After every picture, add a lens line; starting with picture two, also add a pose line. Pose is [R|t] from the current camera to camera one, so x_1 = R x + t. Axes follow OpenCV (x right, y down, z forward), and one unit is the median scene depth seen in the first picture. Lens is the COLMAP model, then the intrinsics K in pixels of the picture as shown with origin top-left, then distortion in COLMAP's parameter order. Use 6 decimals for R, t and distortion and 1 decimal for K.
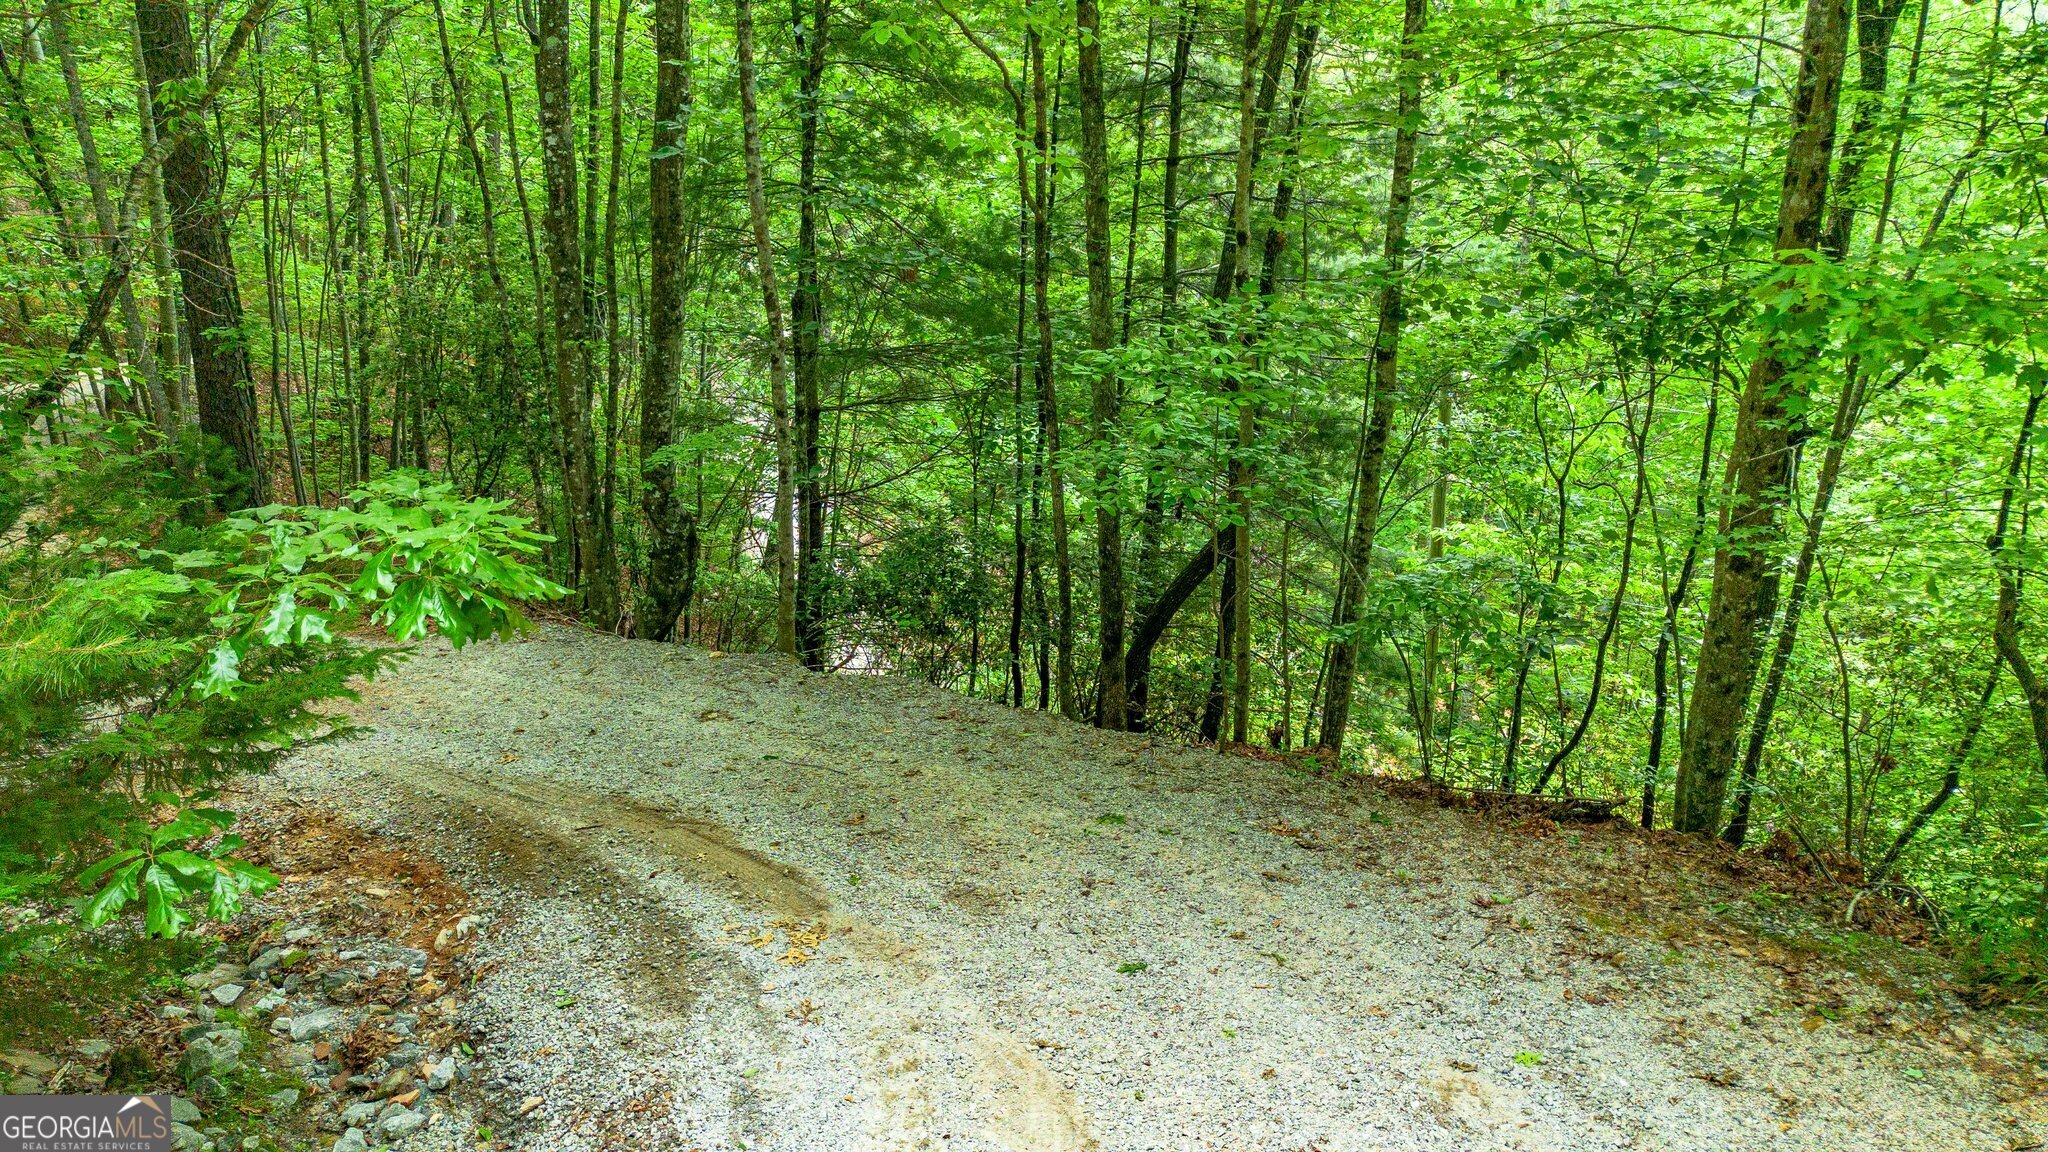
lens RADIAL K [[1460.5, 0, 1027.8], [0, 1460.5, 575.5], [0, 0, 1]] dist [0.042990, -0.030893]
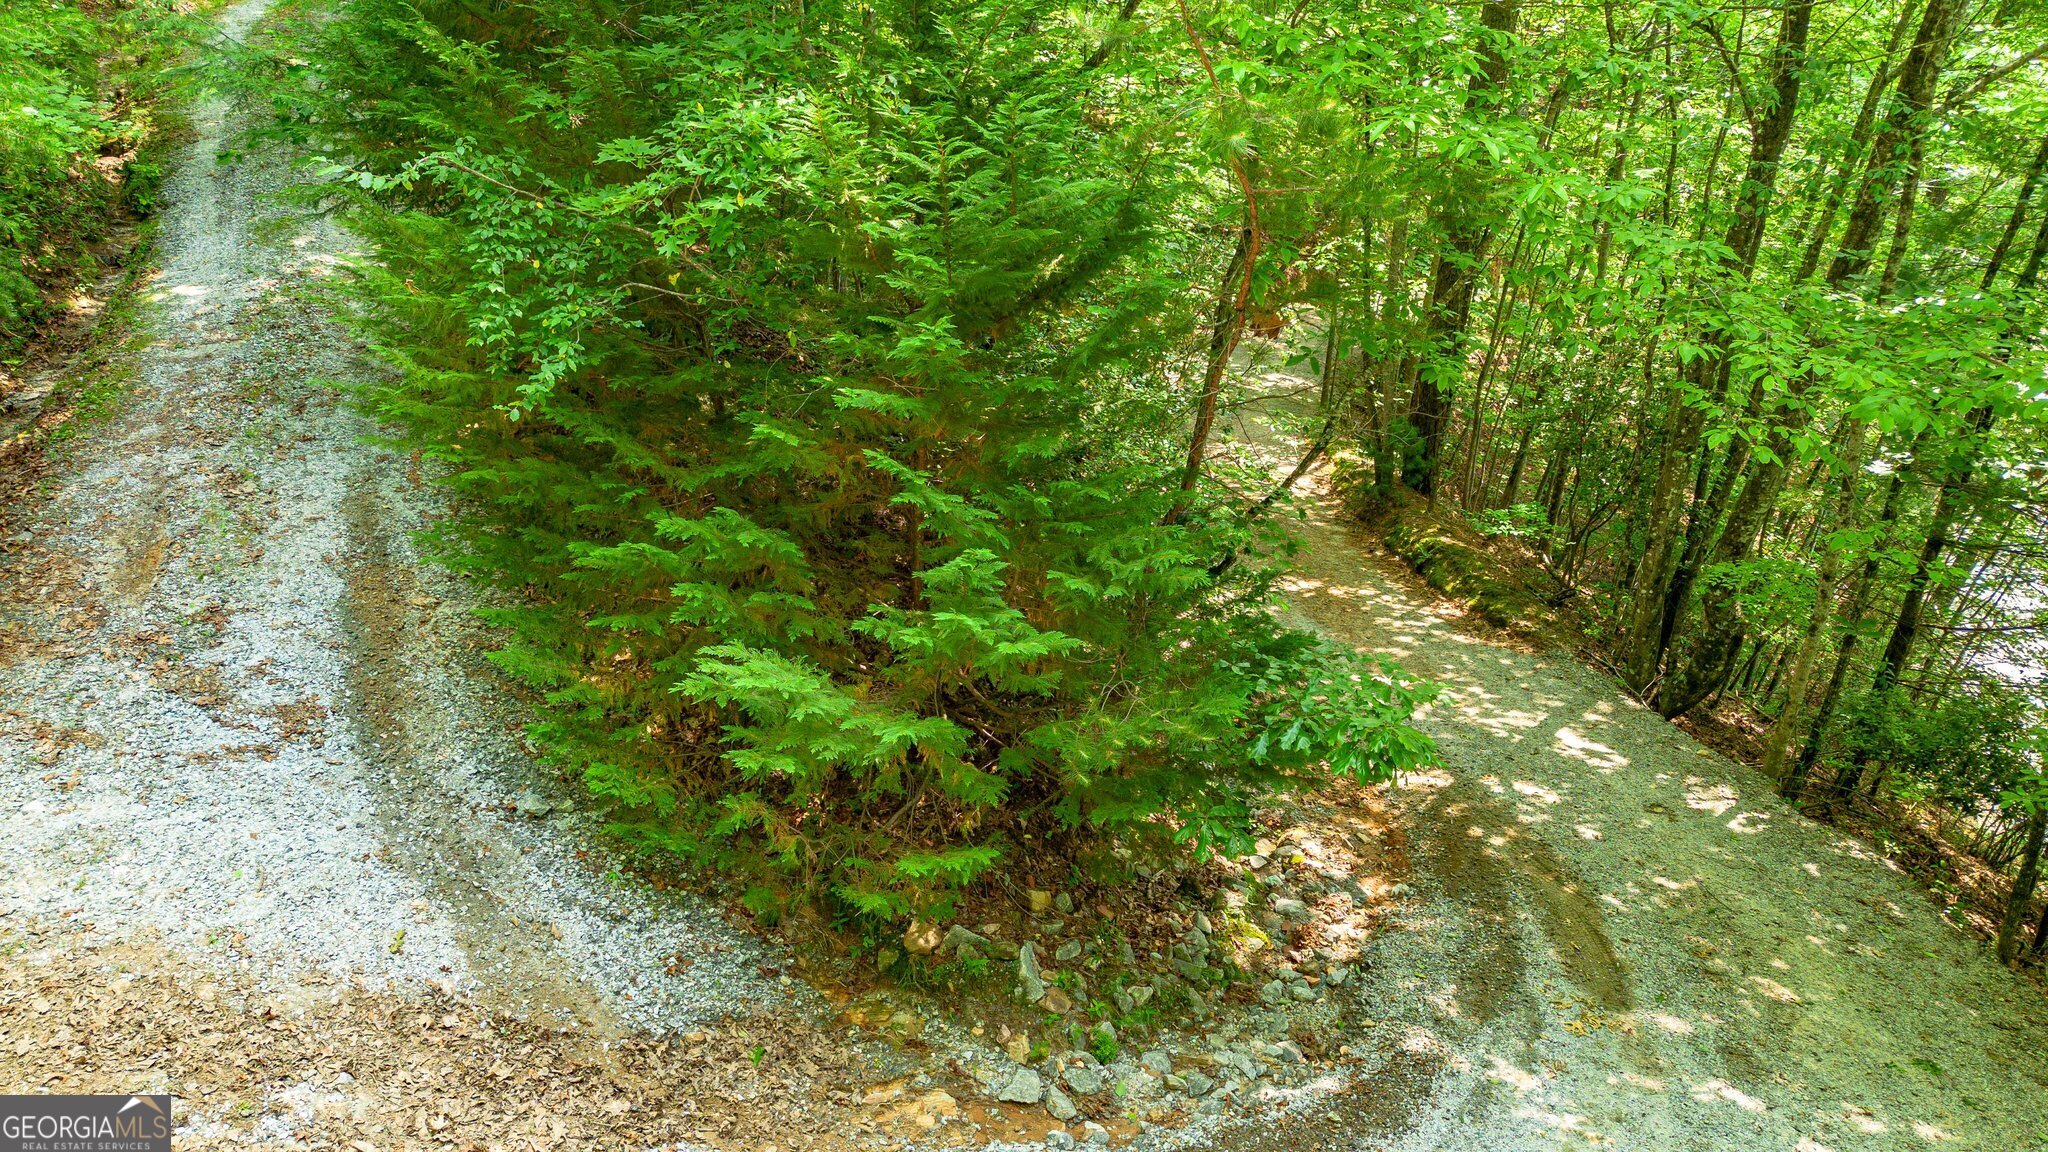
lens RADIAL K [[1460.5, 0, 1024.6], [0, 1460.5, 574.3], [0, 0, 1]] dist [0.042990, -0.030893]
pose [[0.677217, 0.310151, -0.667221, 0.298840], [-0.273641, 0.947937, 0.162898, -0.241580], [0.683006, 0.072262, 0.726829, -0.414324]]
